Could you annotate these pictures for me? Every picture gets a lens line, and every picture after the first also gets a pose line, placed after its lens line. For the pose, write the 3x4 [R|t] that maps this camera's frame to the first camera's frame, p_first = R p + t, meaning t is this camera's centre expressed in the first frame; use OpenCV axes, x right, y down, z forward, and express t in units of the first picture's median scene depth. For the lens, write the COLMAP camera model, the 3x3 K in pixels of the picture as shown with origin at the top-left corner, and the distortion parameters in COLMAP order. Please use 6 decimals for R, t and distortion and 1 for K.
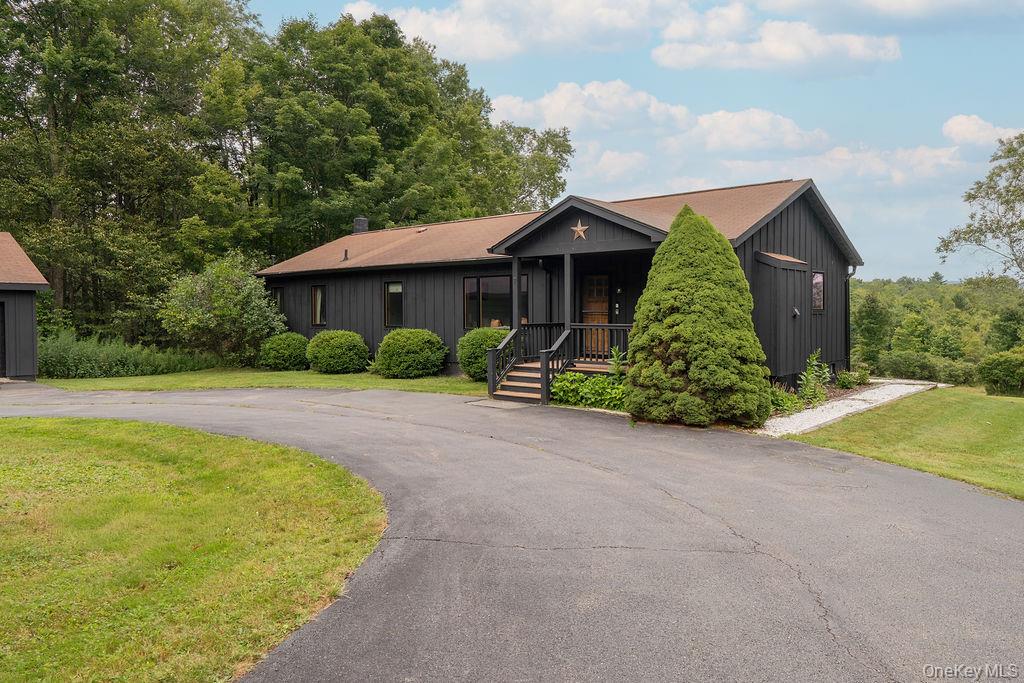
lens RADIAL K [[719.4, 0, 498.1], [0, 719.4, 330.3], [0, 0, 1]] dist [-0.002292, -0.002338]
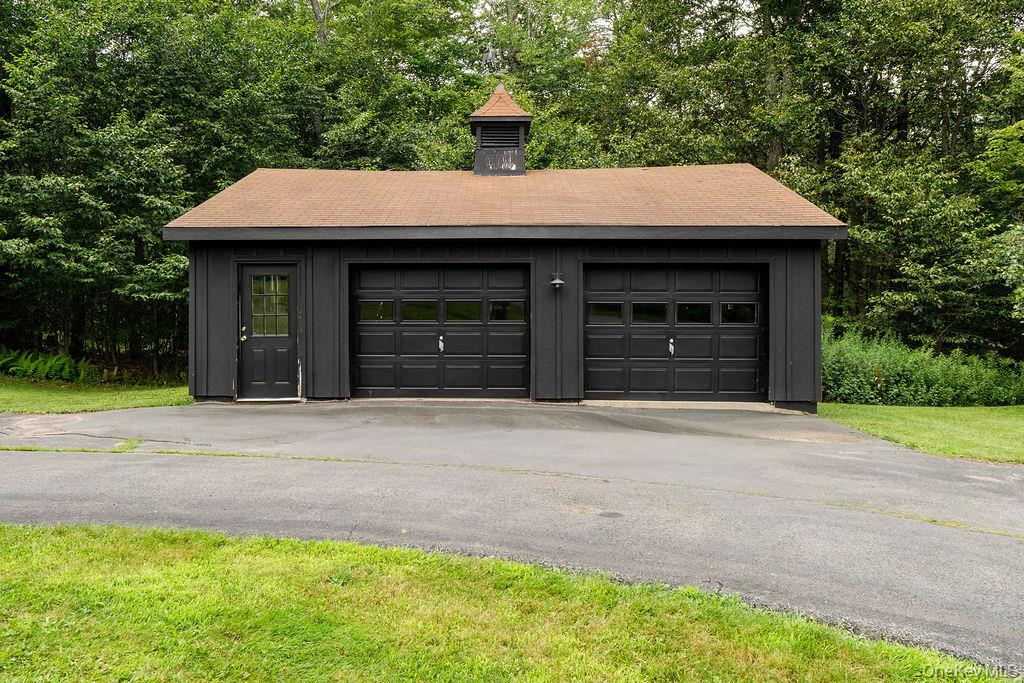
lens RADIAL K [[719.4, 0, 498.1], [0, 719.4, 330.3], [0, 0, 1]] dist [-0.002292, -0.002338]
pose [[0.686455, 0.020157, -0.726893, -0.332340], [-0.023780, 0.999703, 0.005264, 0.010495], [0.726784, 0.013672, 0.686730, 0.369571]]
